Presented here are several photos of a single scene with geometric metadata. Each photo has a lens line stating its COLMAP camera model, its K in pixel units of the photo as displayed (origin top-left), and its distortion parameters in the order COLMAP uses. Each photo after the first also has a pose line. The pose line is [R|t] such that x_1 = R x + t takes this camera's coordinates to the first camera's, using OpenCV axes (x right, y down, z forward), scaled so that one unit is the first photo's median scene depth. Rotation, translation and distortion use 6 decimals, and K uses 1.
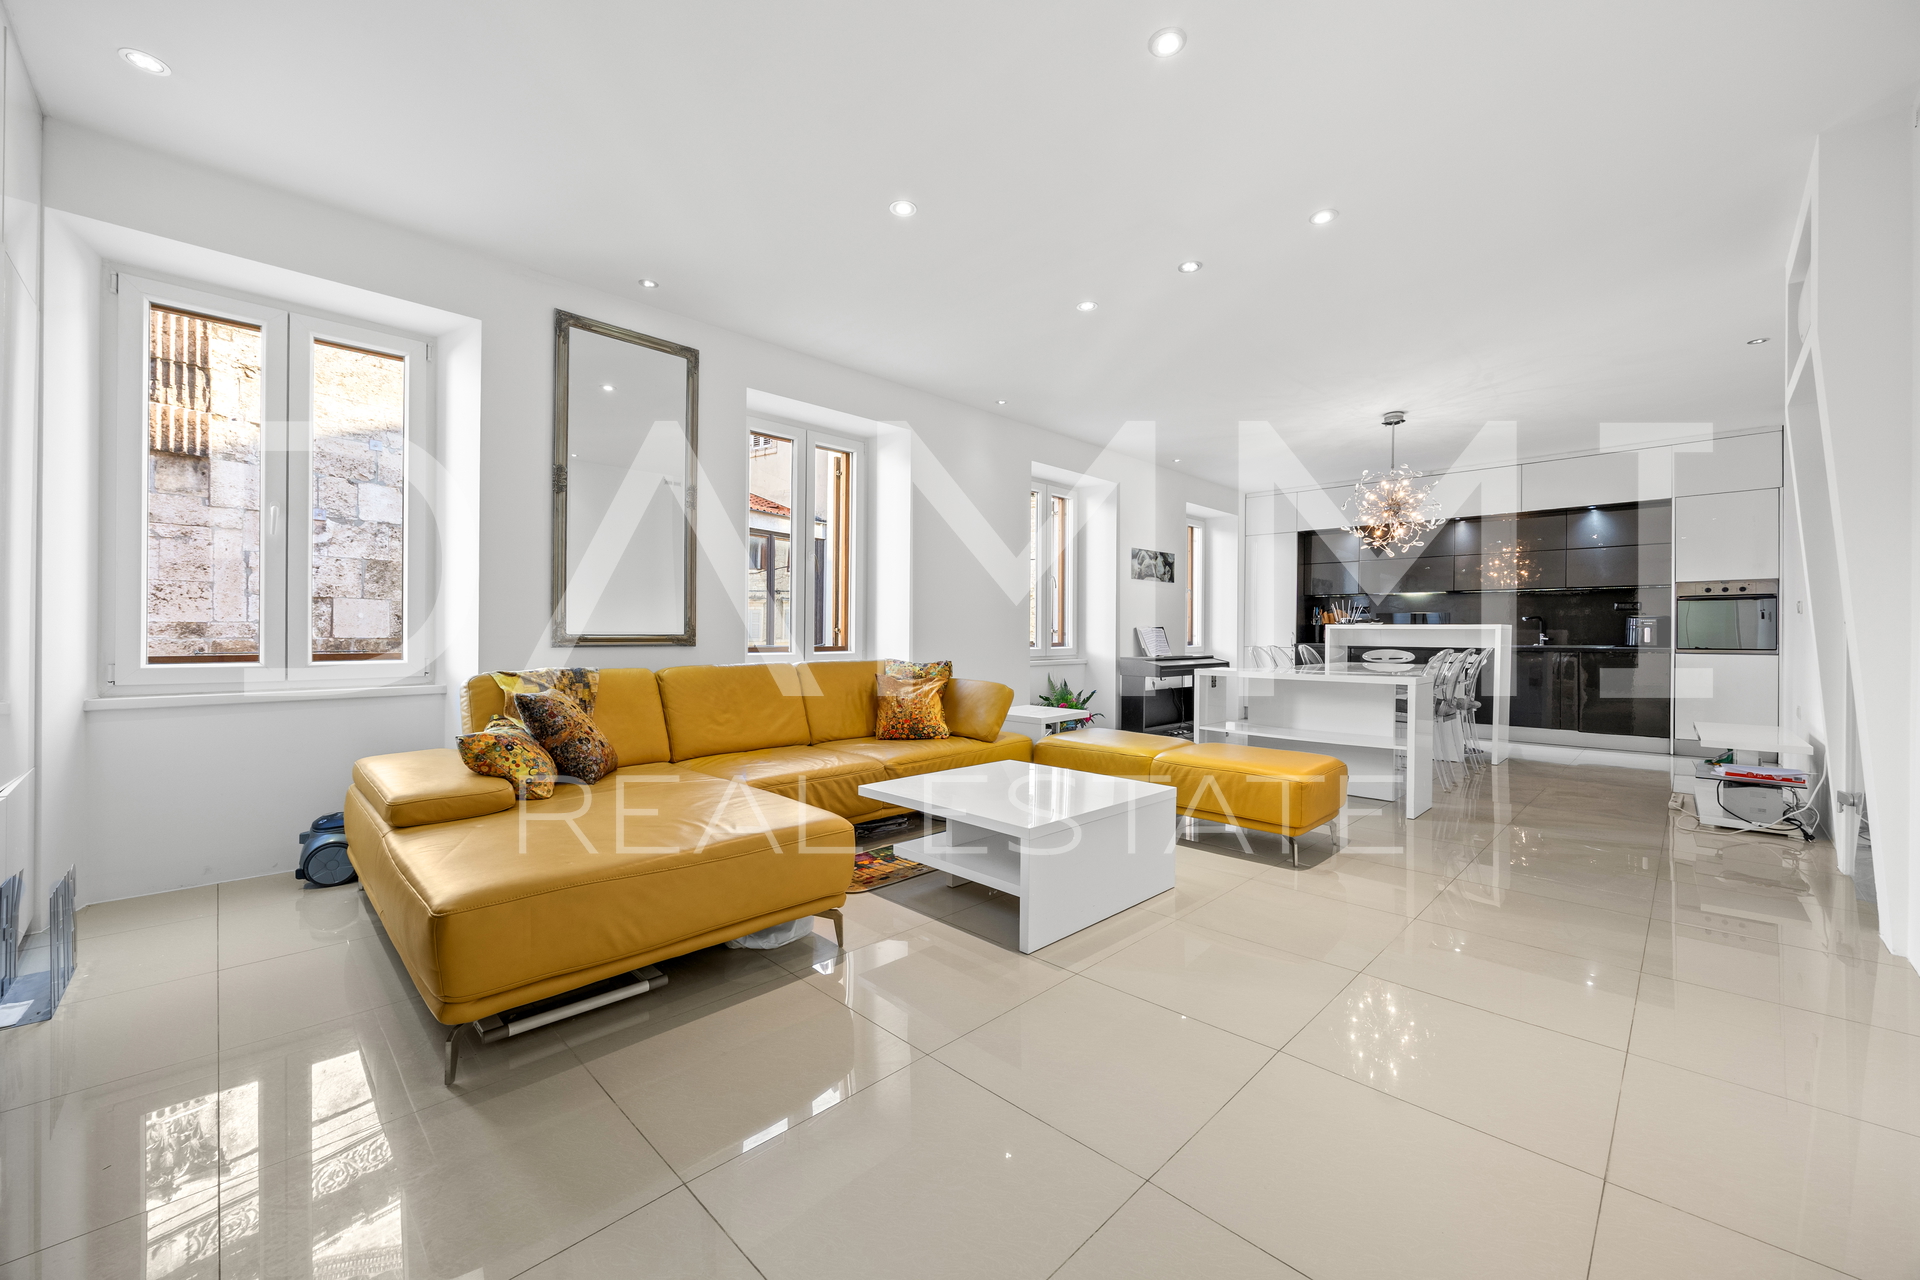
lens RADIAL K [[761.1, 0, 960.0], [0, 761.1, 640.0], [0, 0, 1]] dist [-0.000827, 0.000179]
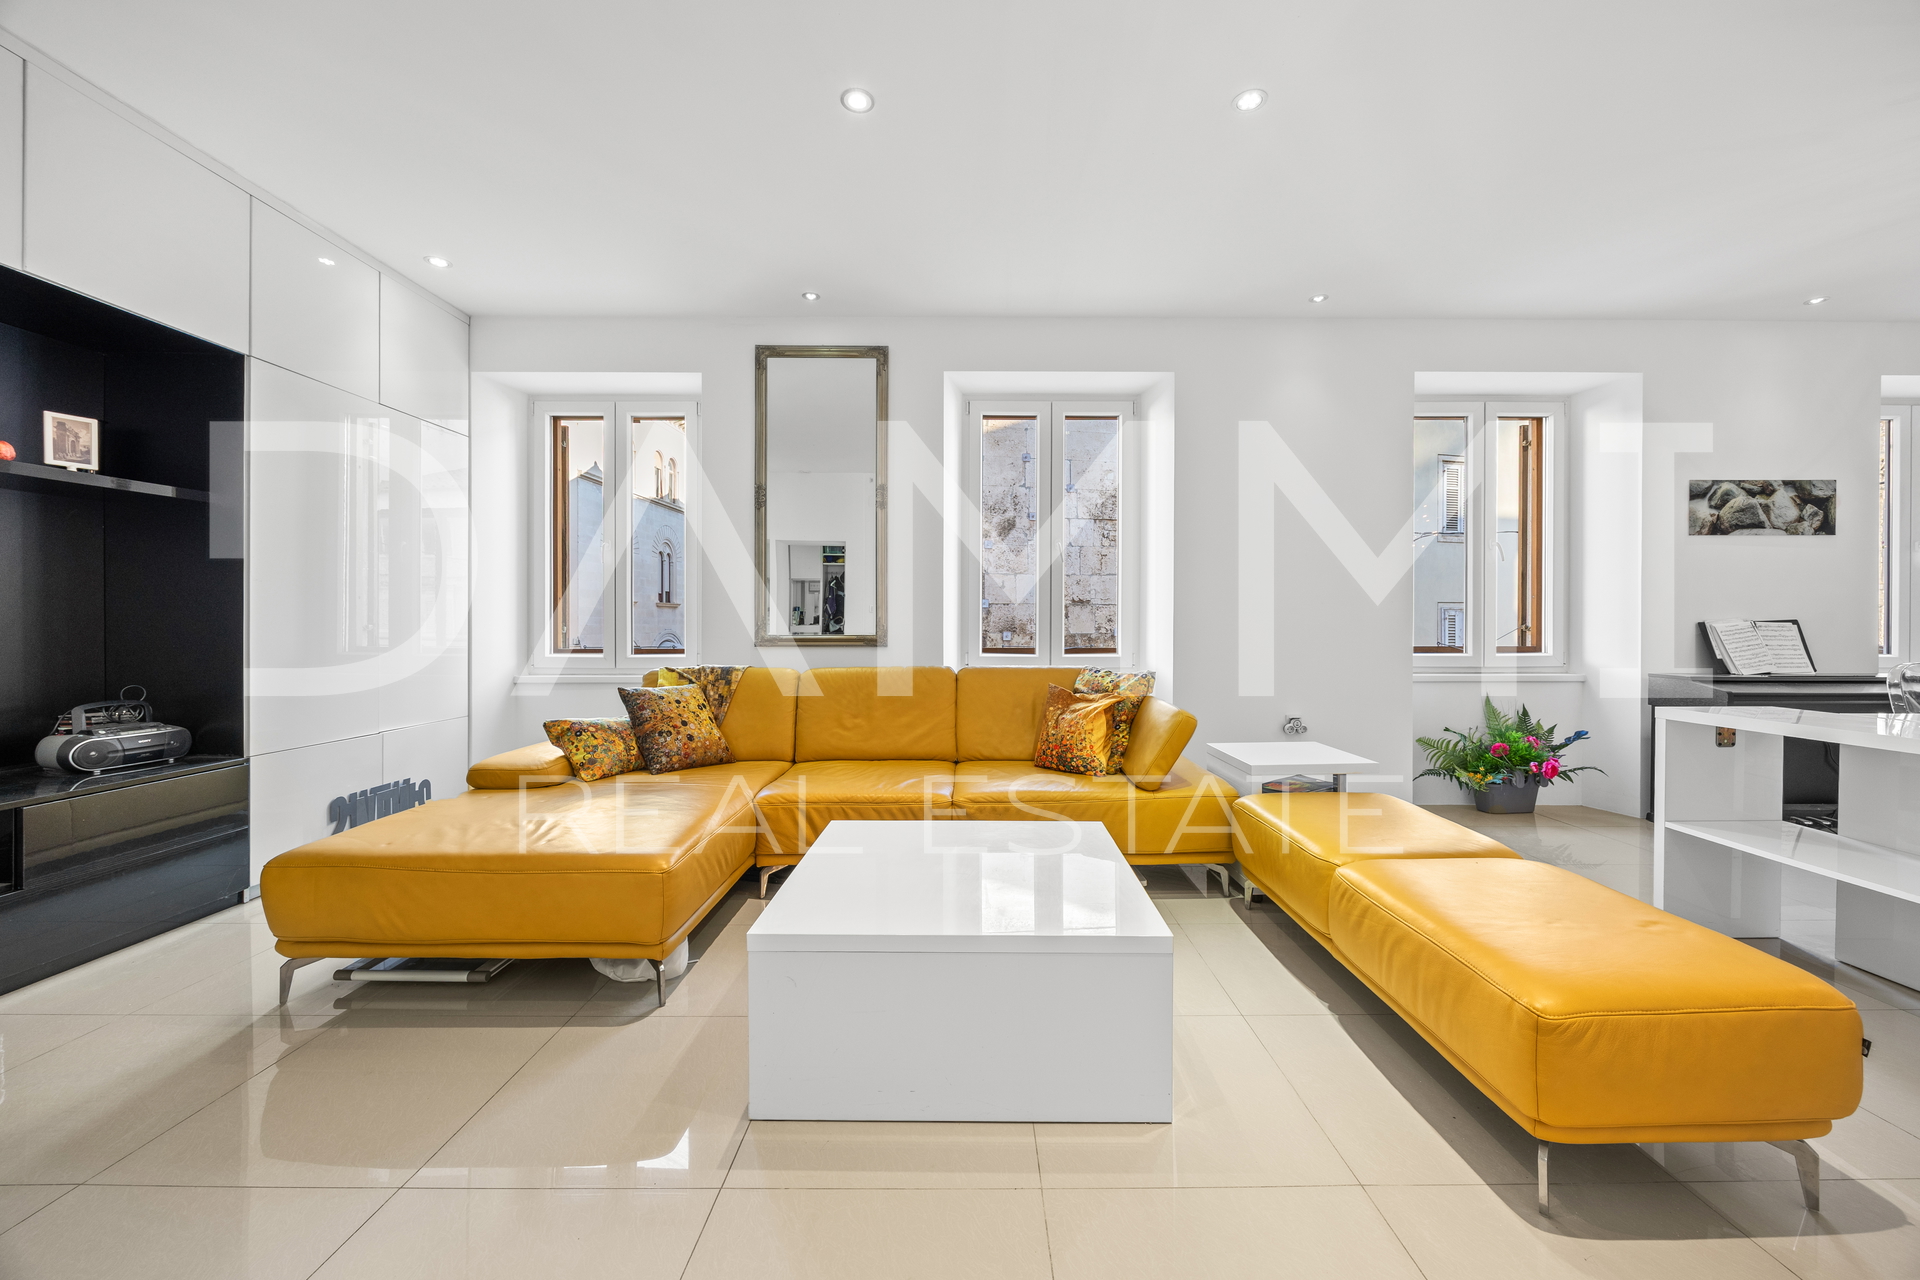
lens RADIAL K [[740.6, 0, 968.9], [0, 740.6, 628.3], [0, 0, 1]] dist [-0.007668, 0.000114]
pose [[0.699581, -0.000837, -0.714552, 0.413686], [-0.003829, 0.999981, -0.004920, -0.011368], [0.714543, 0.006178, 0.699565, 0.406970]]
